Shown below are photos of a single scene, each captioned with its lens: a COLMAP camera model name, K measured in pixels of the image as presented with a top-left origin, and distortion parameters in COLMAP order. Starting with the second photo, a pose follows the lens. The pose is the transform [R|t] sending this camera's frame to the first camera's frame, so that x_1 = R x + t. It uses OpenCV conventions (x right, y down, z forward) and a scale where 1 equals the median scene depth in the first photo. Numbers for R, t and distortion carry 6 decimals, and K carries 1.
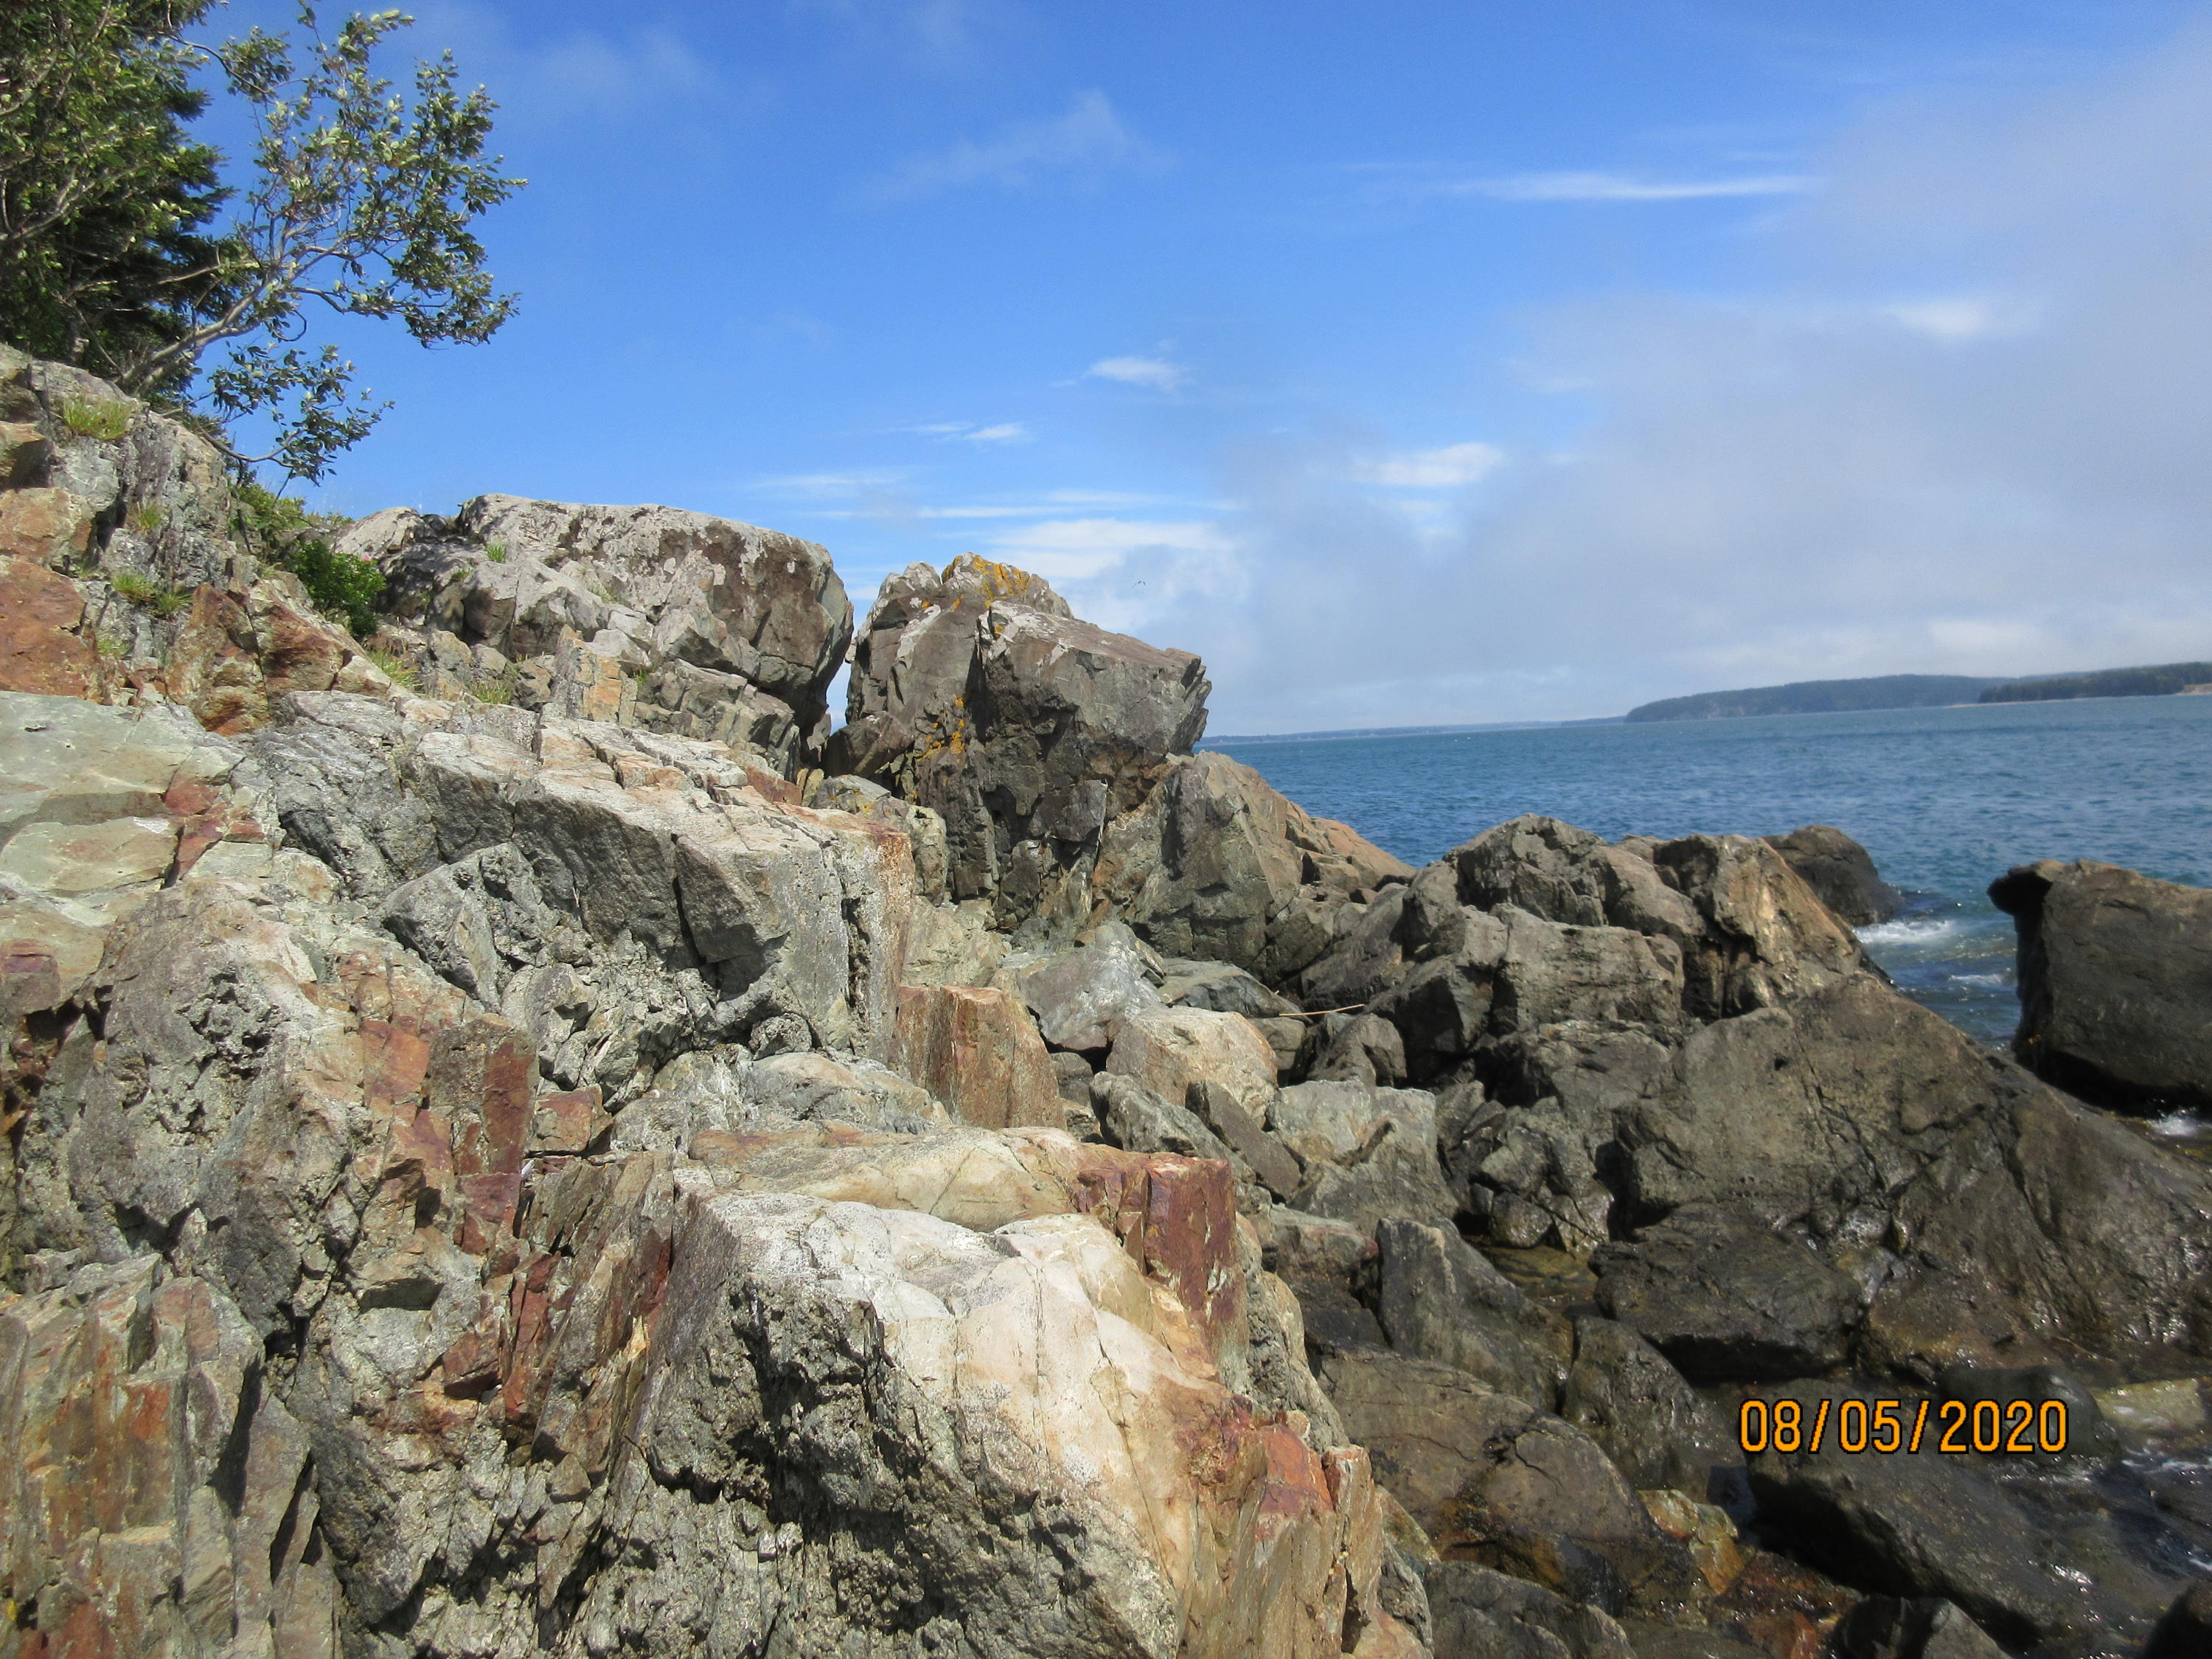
lens RADIAL K [[1508.0, 0, 1107.9], [0, 1508.0, 837.2], [0, 0, 1]] dist [-0.008946, 0.001142]
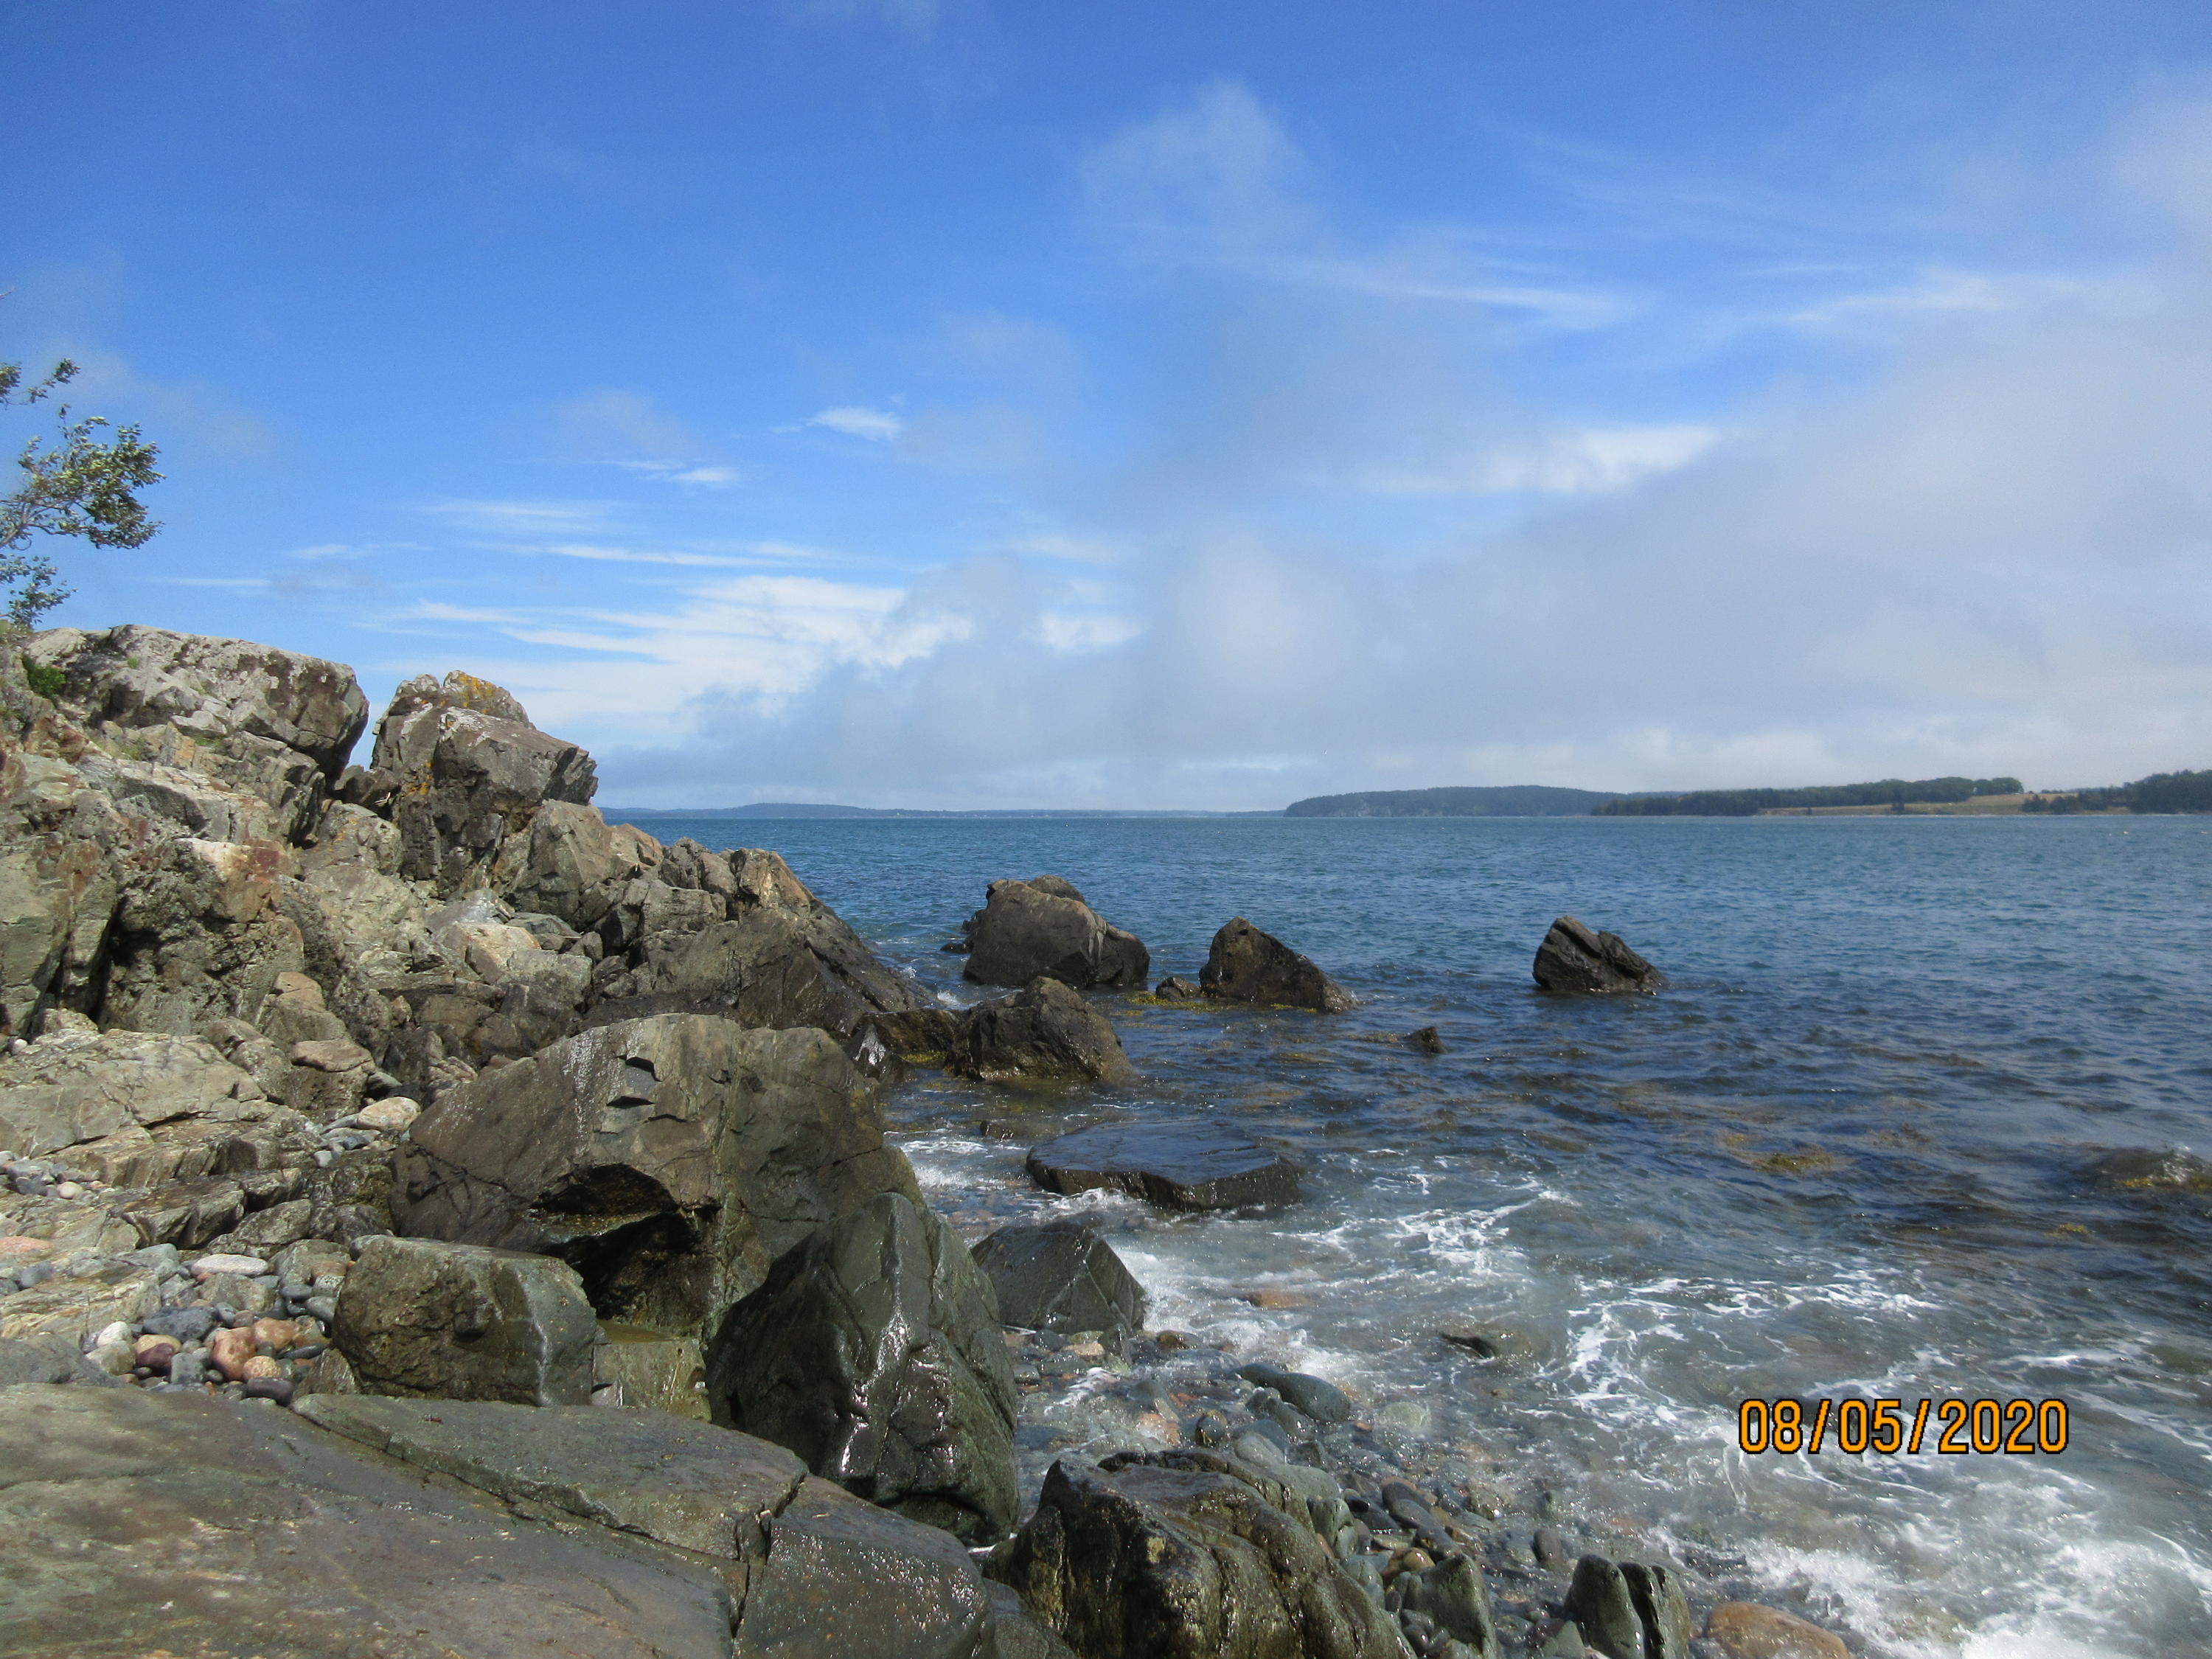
lens RADIAL K [[1650.7, 0, 1102.8], [0, 1650.7, 830.1], [0, 0, 1]] dist [0.023652, 0.002166]
pose [[0.985932, 0.051899, 0.158885, 0.390775], [-0.042824, 0.997278, -0.060022, 0.068541], [-0.161568, 0.052373, 0.985471, -1.035668]]
